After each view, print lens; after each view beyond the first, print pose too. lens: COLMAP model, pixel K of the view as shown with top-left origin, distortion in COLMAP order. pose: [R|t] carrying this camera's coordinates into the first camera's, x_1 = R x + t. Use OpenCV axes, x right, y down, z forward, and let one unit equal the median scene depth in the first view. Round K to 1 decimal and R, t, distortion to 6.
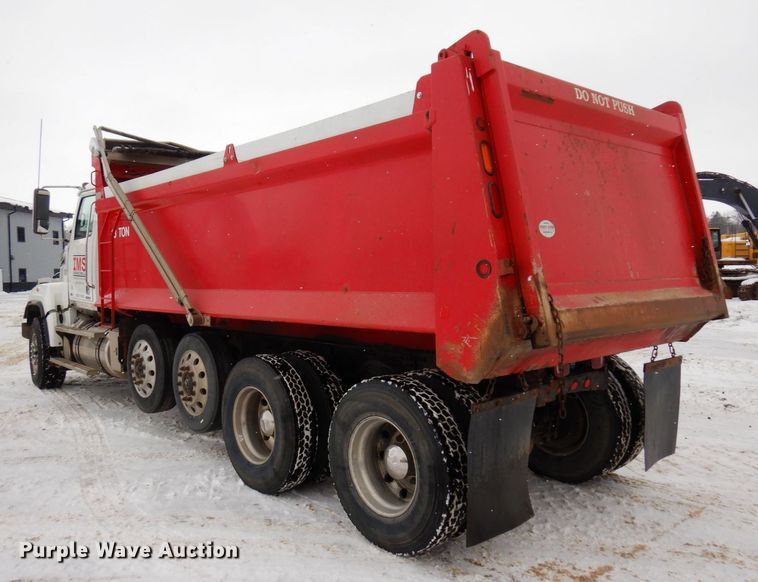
lens RADIAL K [[627.0, 0, 379.0], [0, 627.0, 291.0], [0, 0, 1]] dist [0.004802, -0.003747]
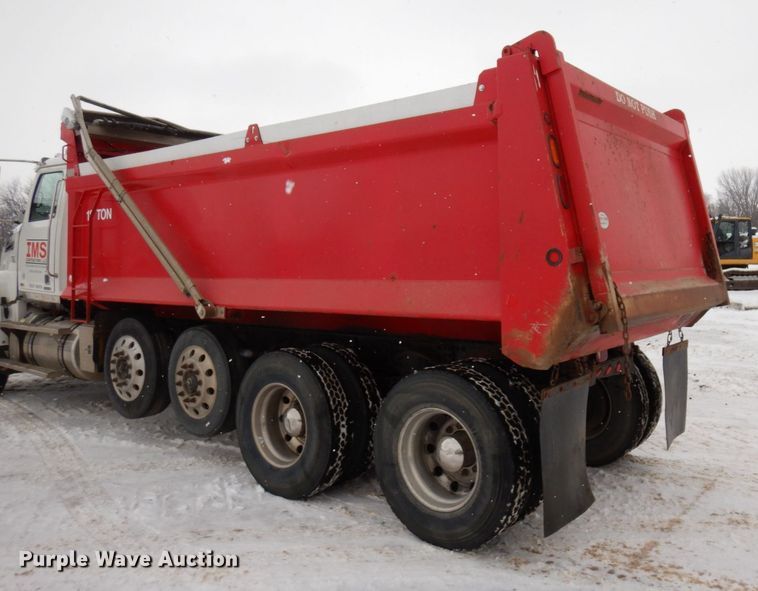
lens RADIAL K [[651.9, 0, 378.5], [0, 651.9, 247.8], [0, 0, 1]] dist [-0.010401, 0.004233]
pose [[0.973056, 0.013957, 0.230144, -0.299128], [-0.000164, 0.998208, -0.059842, 0.011126], [-0.230567, 0.058192, 0.971315, 0.018302]]
